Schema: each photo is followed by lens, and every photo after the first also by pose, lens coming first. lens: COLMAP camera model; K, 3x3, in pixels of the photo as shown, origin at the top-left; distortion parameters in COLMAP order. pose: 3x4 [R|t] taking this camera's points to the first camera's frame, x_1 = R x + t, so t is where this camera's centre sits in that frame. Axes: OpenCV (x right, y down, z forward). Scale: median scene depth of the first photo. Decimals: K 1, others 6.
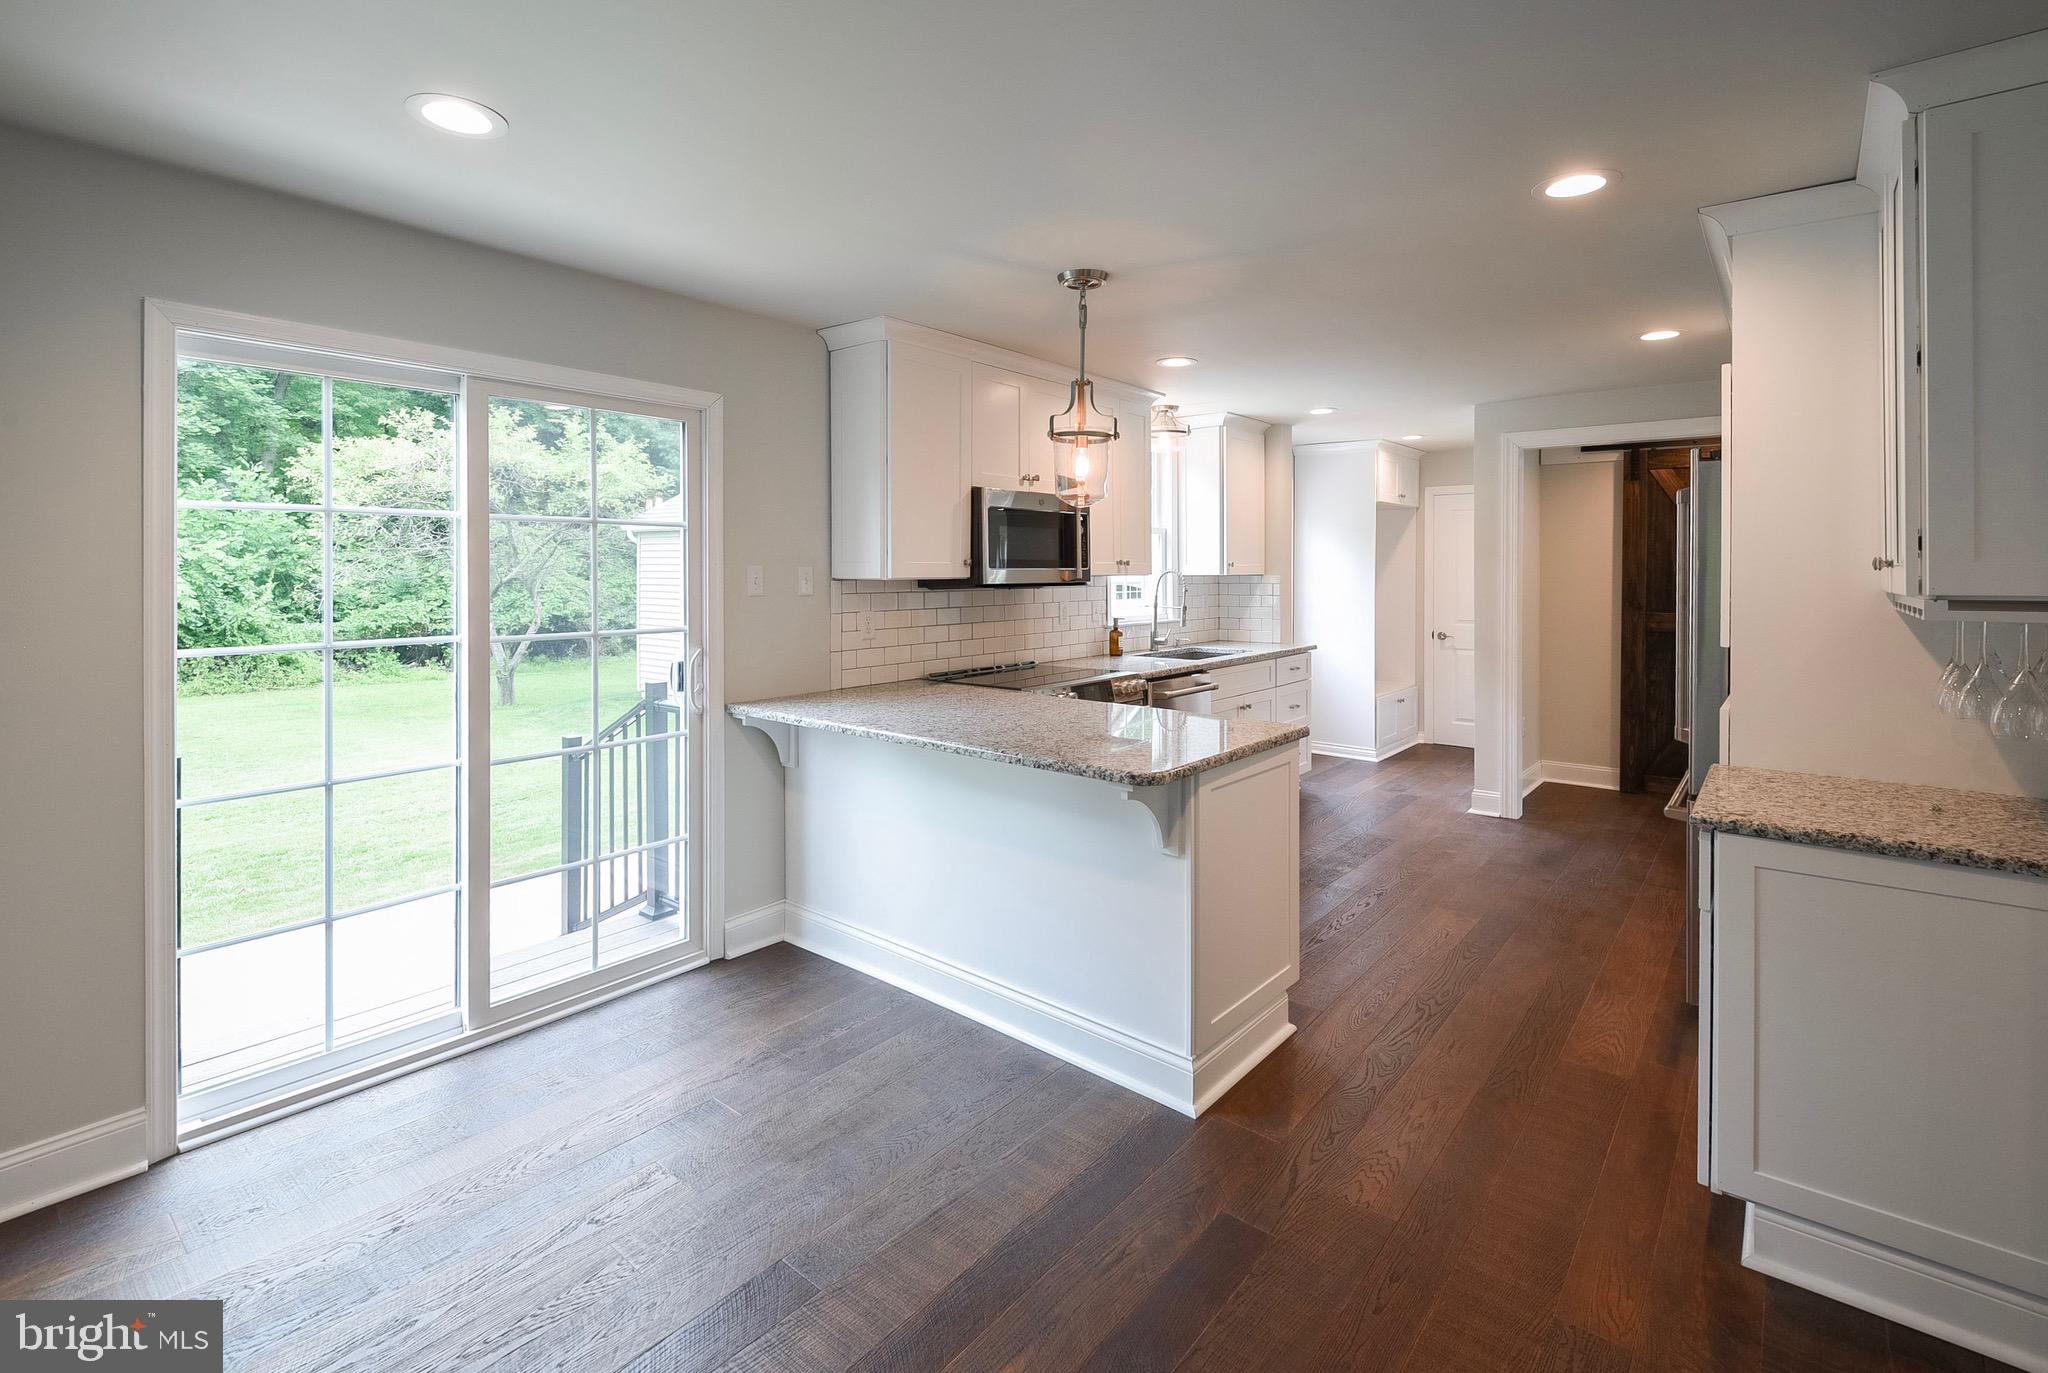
lens RADIAL K [[936.9, 0, 980.7], [0, 936.9, 590.8], [0, 0, 1]] dist [0.002105, -0.000096]
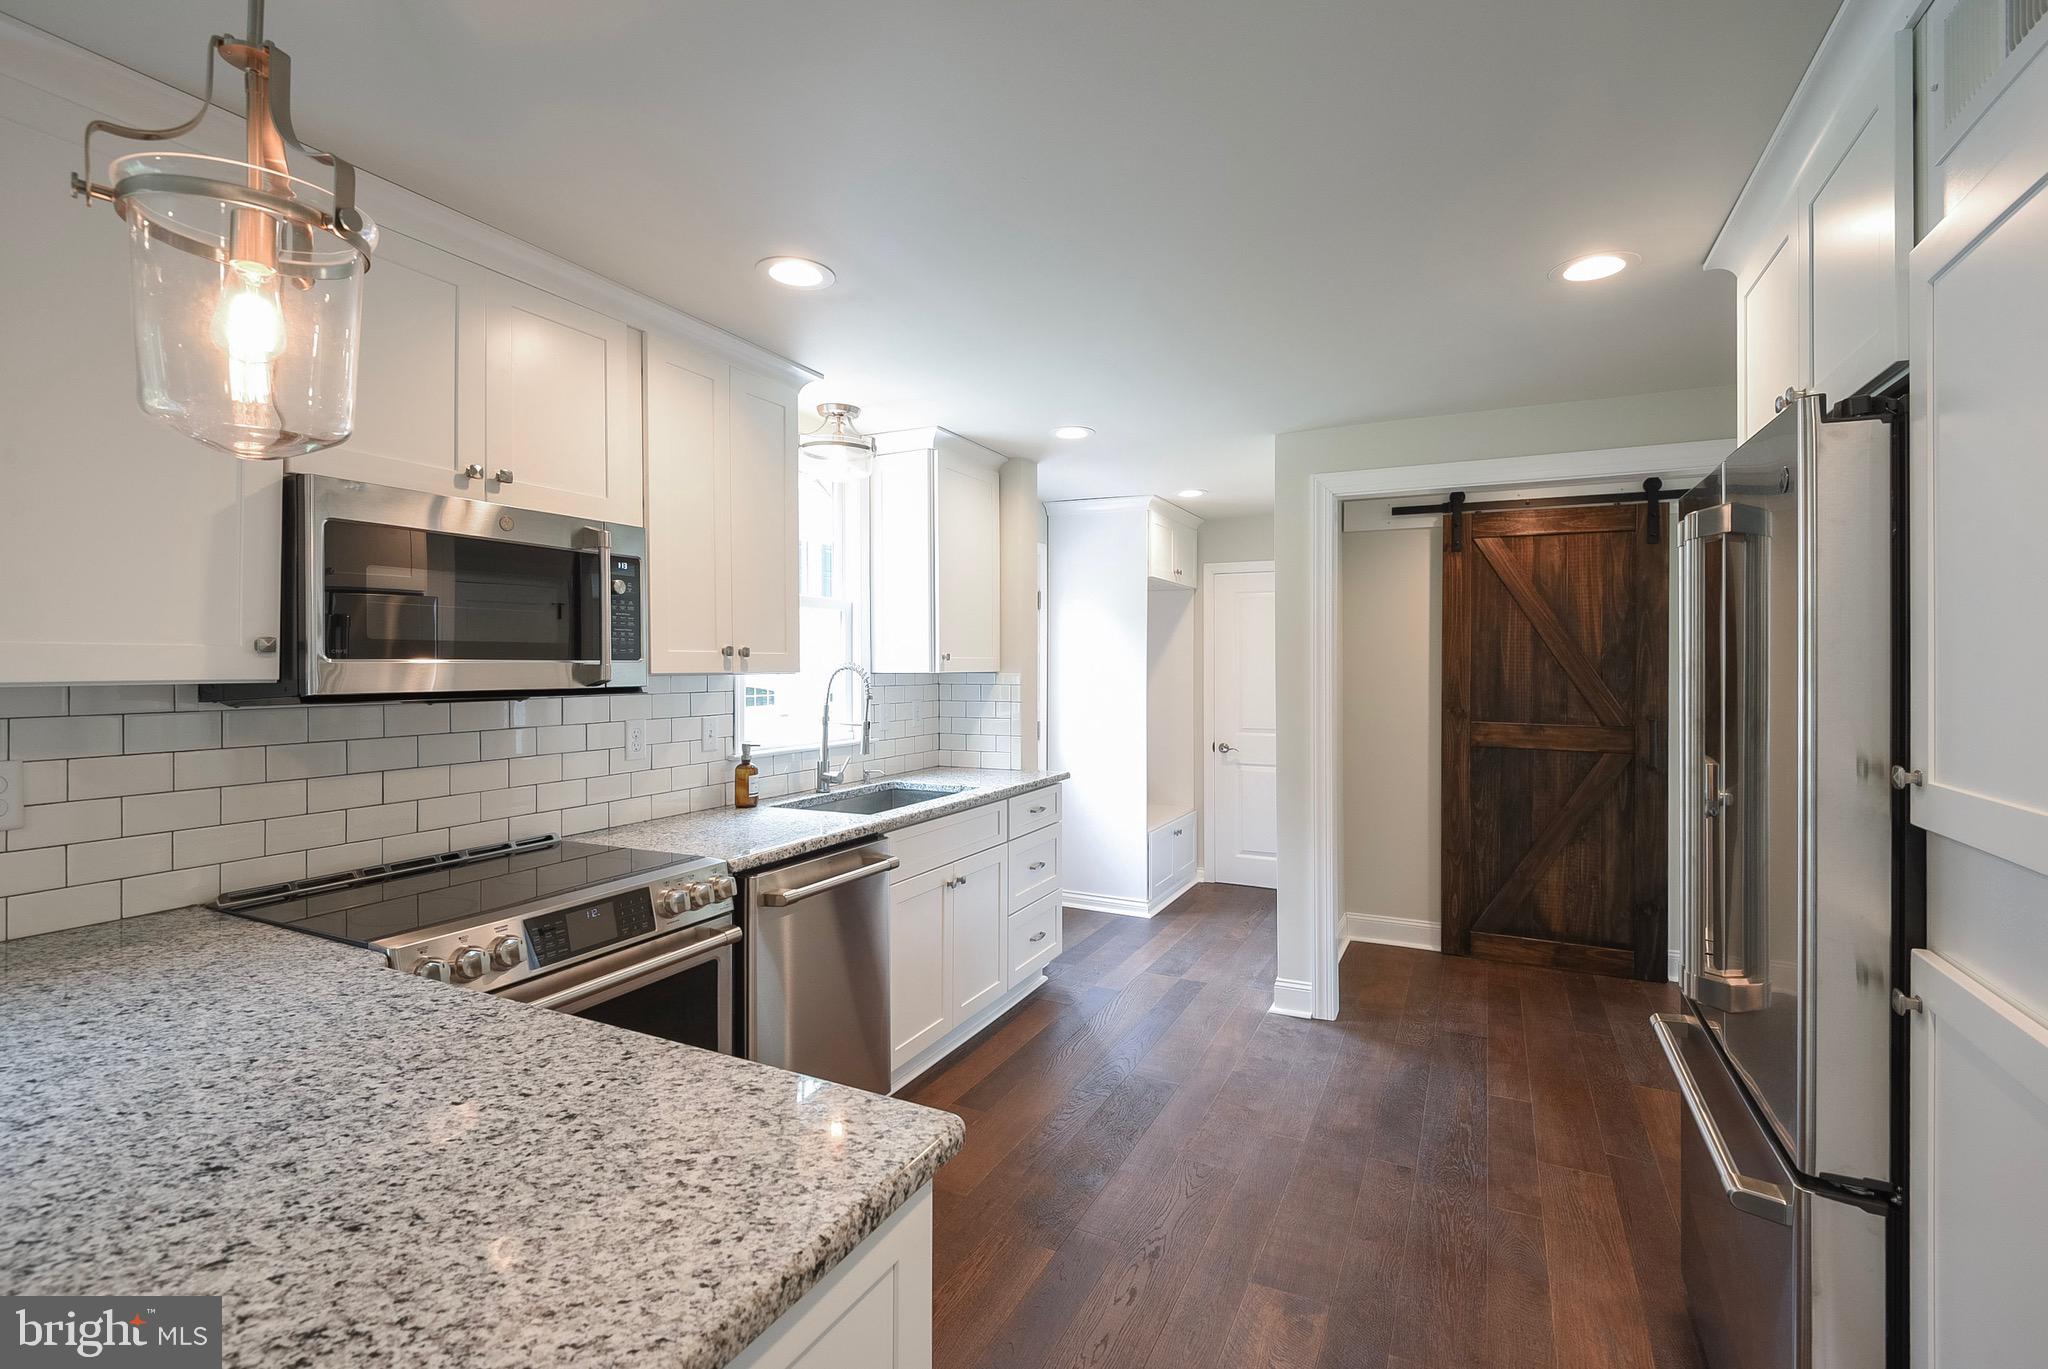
lens RADIAL K [[936.9, 0, 1019.9], [0, 936.9, 670.4], [0, 0, 1]] dist [0.002105, -0.000096]
pose [[0.965646, 0.002473, 0.259848, 0.149048], [0.001752, 0.999870, -0.016027, -0.007961], [-0.259854, 0.015931, 0.965517, 0.352056]]
